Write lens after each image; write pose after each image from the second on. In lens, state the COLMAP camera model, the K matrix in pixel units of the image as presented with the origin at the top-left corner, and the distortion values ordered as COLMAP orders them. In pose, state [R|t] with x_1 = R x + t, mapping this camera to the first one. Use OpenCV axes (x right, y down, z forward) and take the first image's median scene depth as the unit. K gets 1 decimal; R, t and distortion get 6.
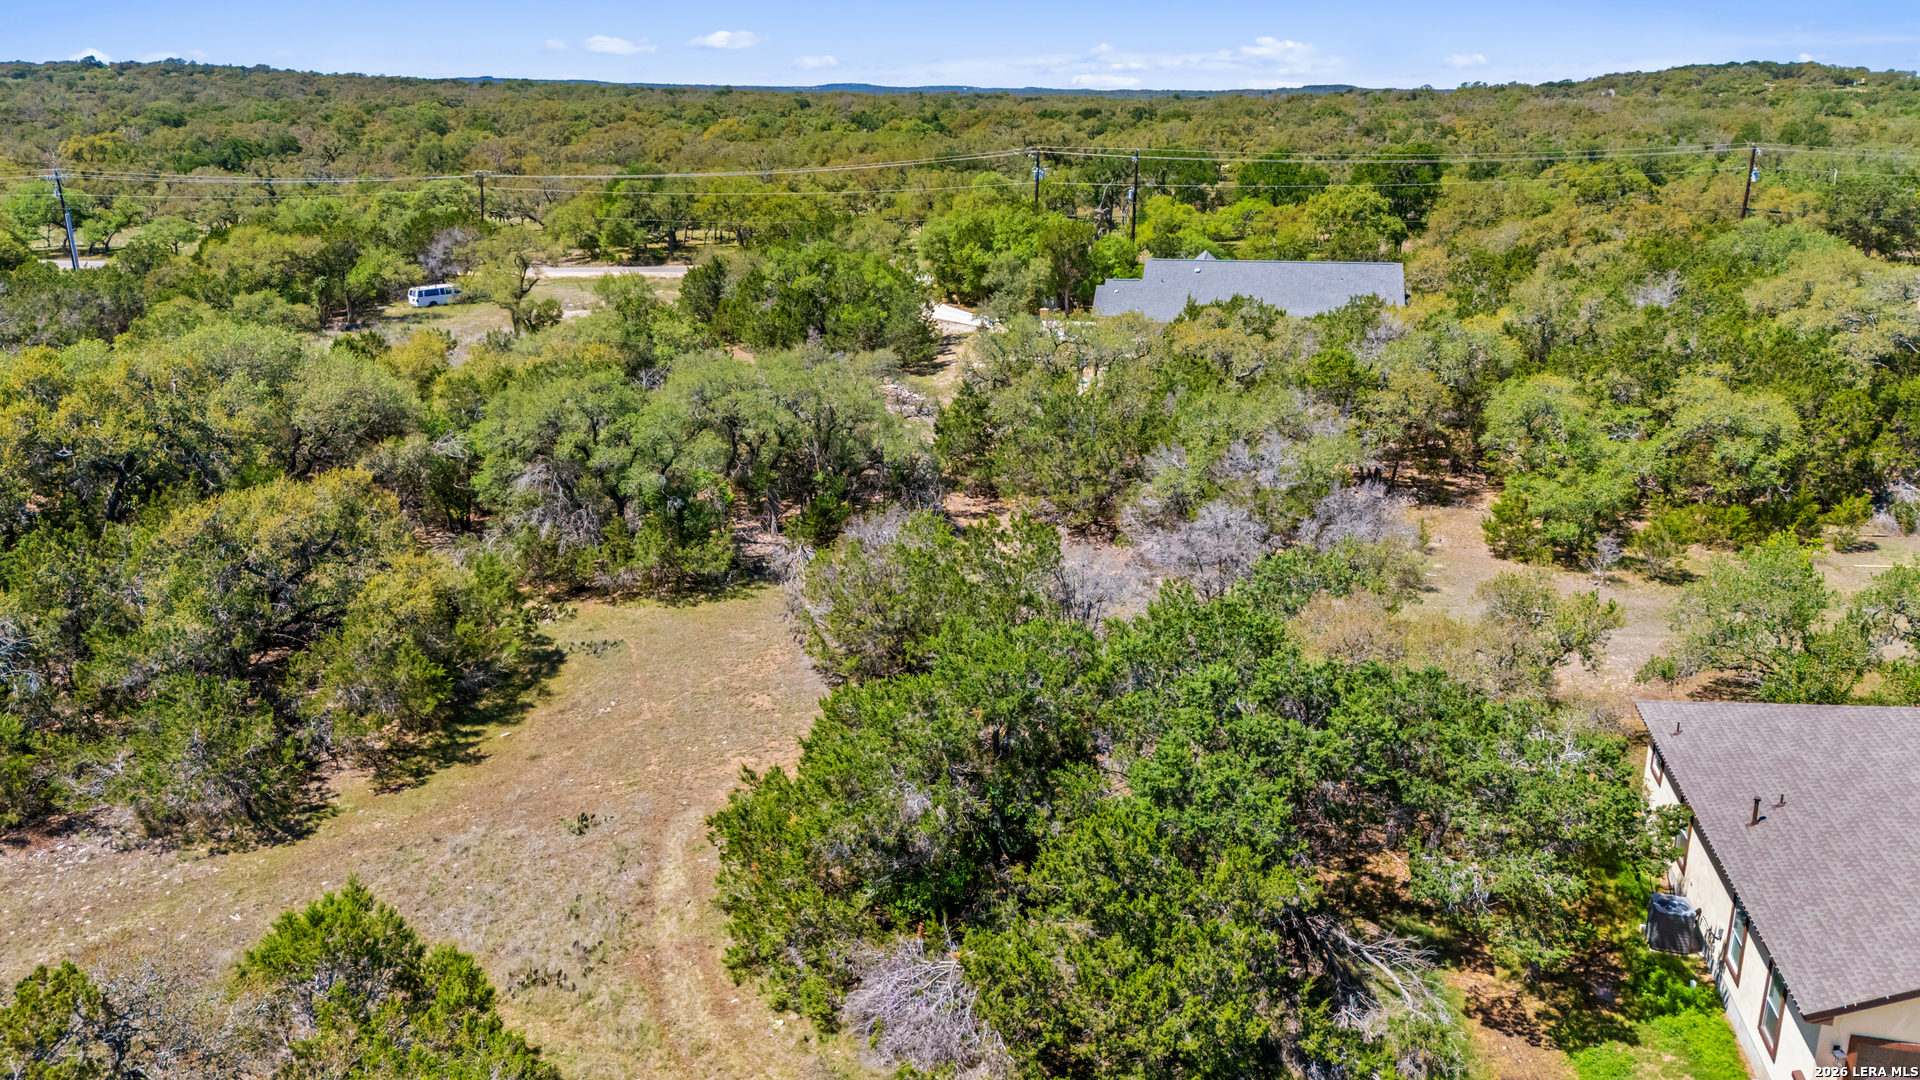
lens RADIAL K [[1417.1, 0, 960.0], [0, 1417.1, 540.0], [0, 0, 1]] dist [0.129210, -0.156284]
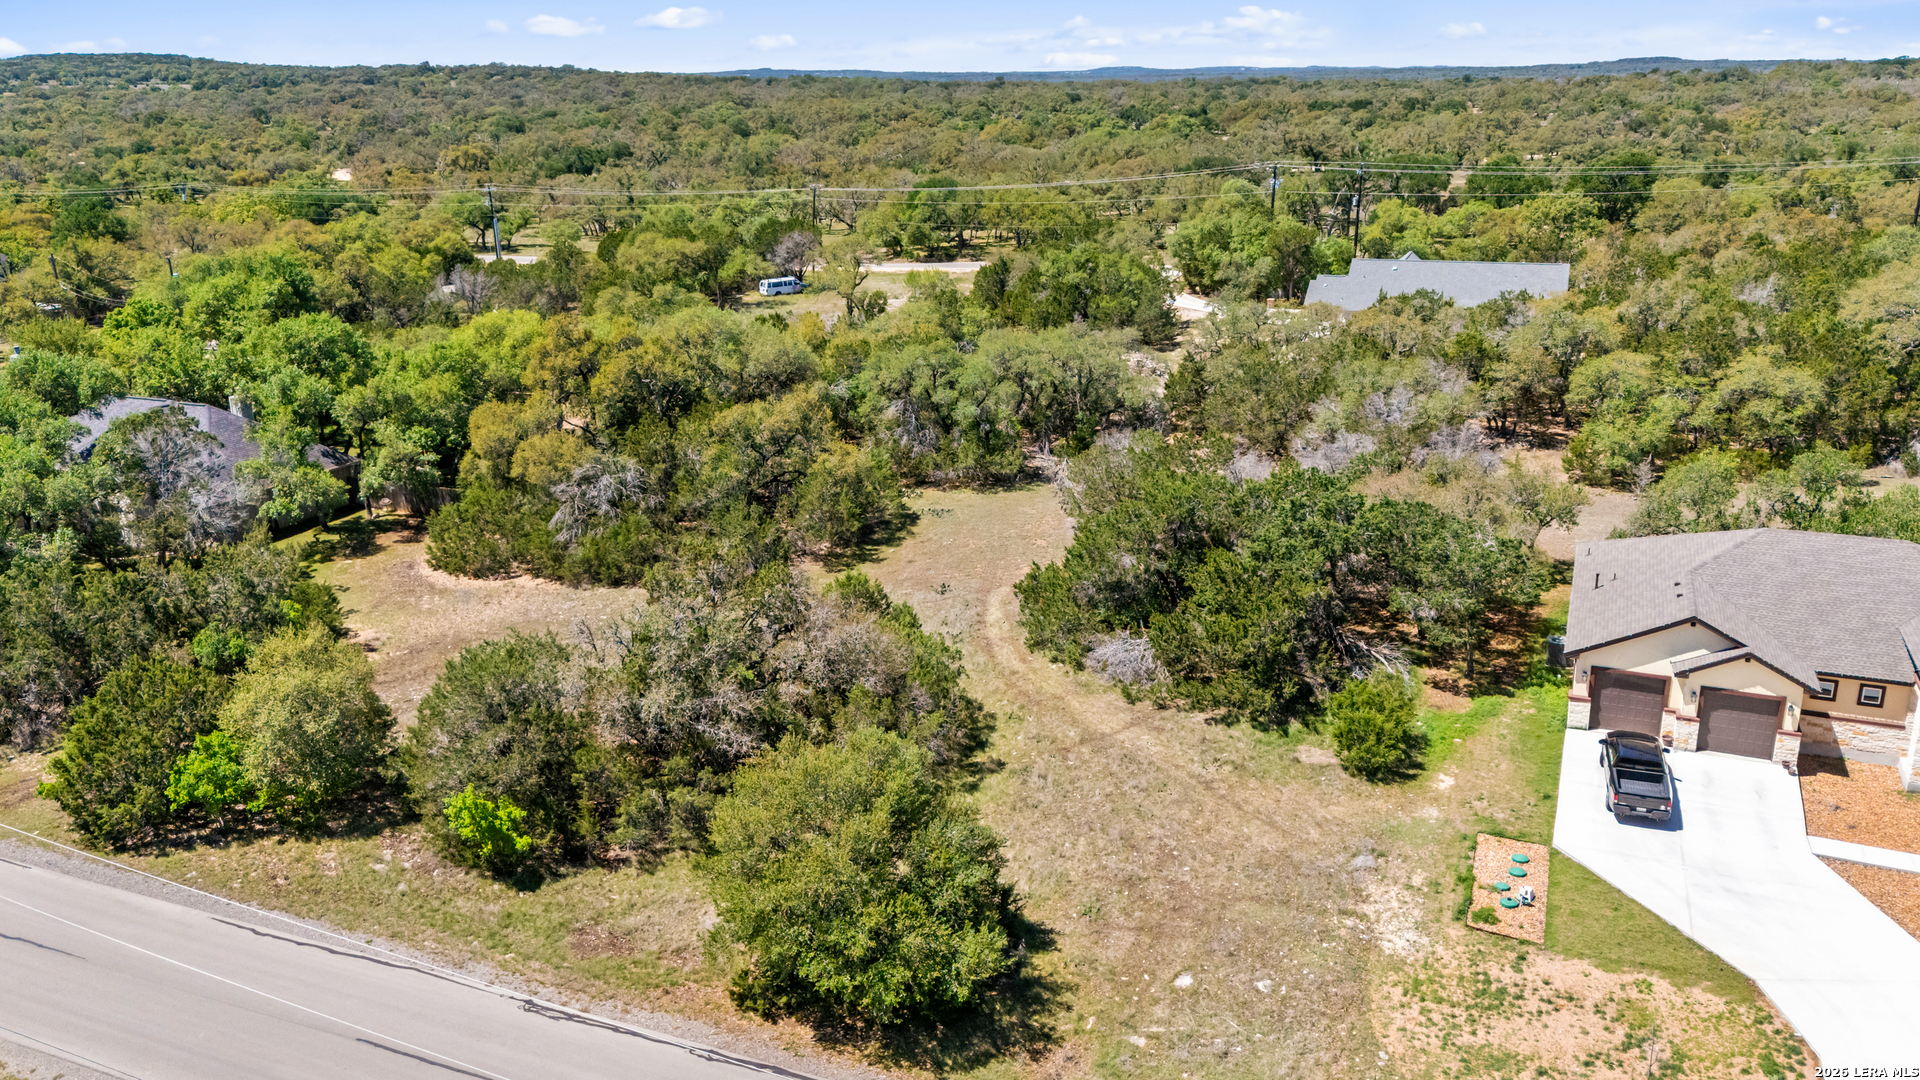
lens RADIAL K [[1456.1, 0, 960.0], [0, 1456.1, 540.0], [0, 0, 1]] dist [0.110571, -0.100751]
pose [[0.984157, 0.038338, -0.173107, 0.022538], [-0.037826, 0.999265, 0.006258, 0.041636], [0.173220, 0.000389, 0.984883, -0.257850]]
